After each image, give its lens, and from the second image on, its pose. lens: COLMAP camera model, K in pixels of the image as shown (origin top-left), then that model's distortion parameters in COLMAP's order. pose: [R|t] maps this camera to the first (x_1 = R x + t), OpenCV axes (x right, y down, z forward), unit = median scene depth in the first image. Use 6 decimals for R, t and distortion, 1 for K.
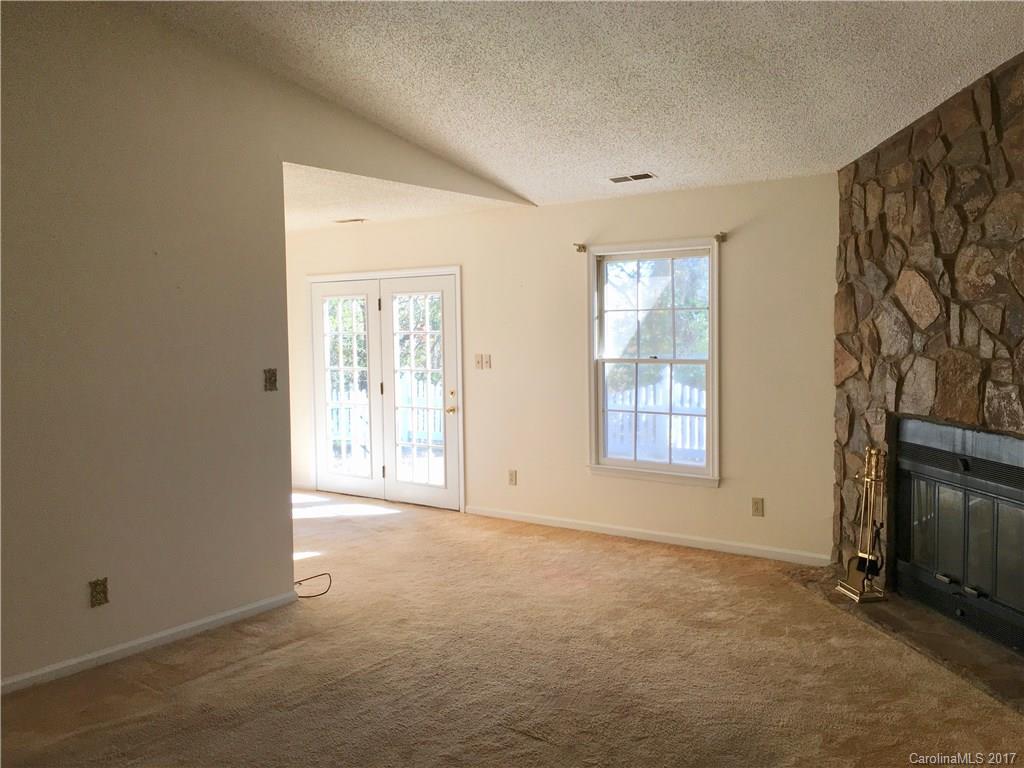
lens RADIAL K [[908.3, 0, 507.0], [0, 908.3, 380.0], [0, 0, 1]] dist [0.082952, -0.066307]
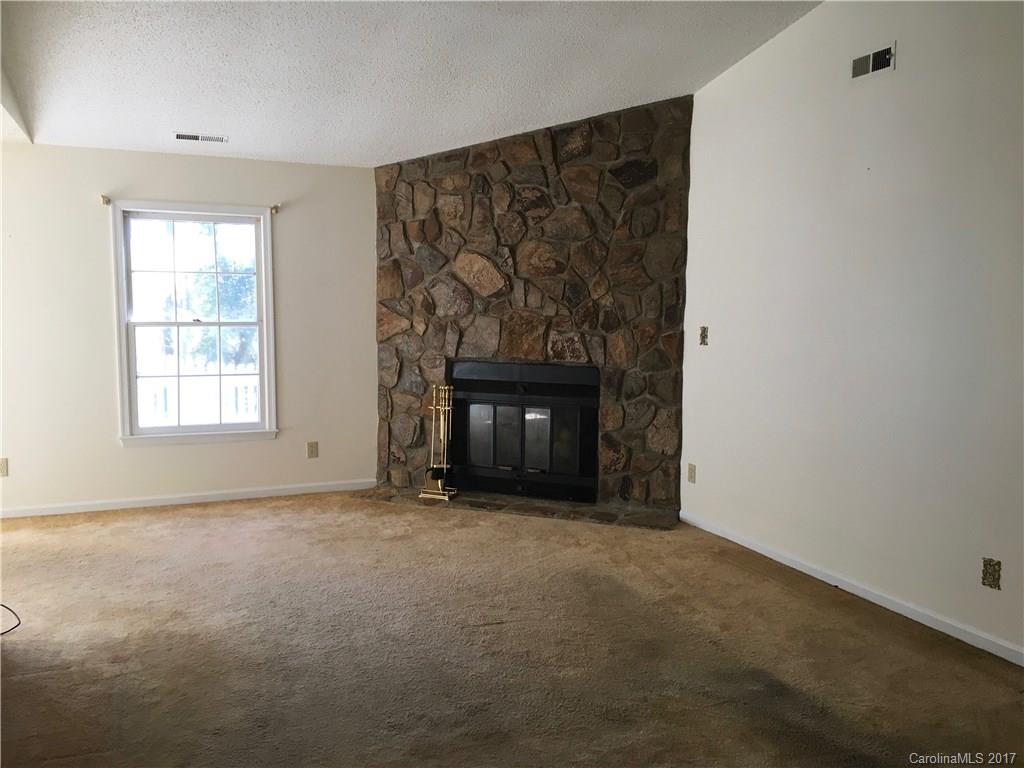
lens RADIAL K [[878.8, 0, 507.5], [0, 878.8, 382.2], [0, 0, 1]] dist [0.080475, -0.073237]
pose [[0.502330, -0.063747, 0.862323, -0.665270], [0.037413, 0.997947, 0.051978, 0.006848], [-0.863866, 0.006152, 0.503684, 0.278292]]
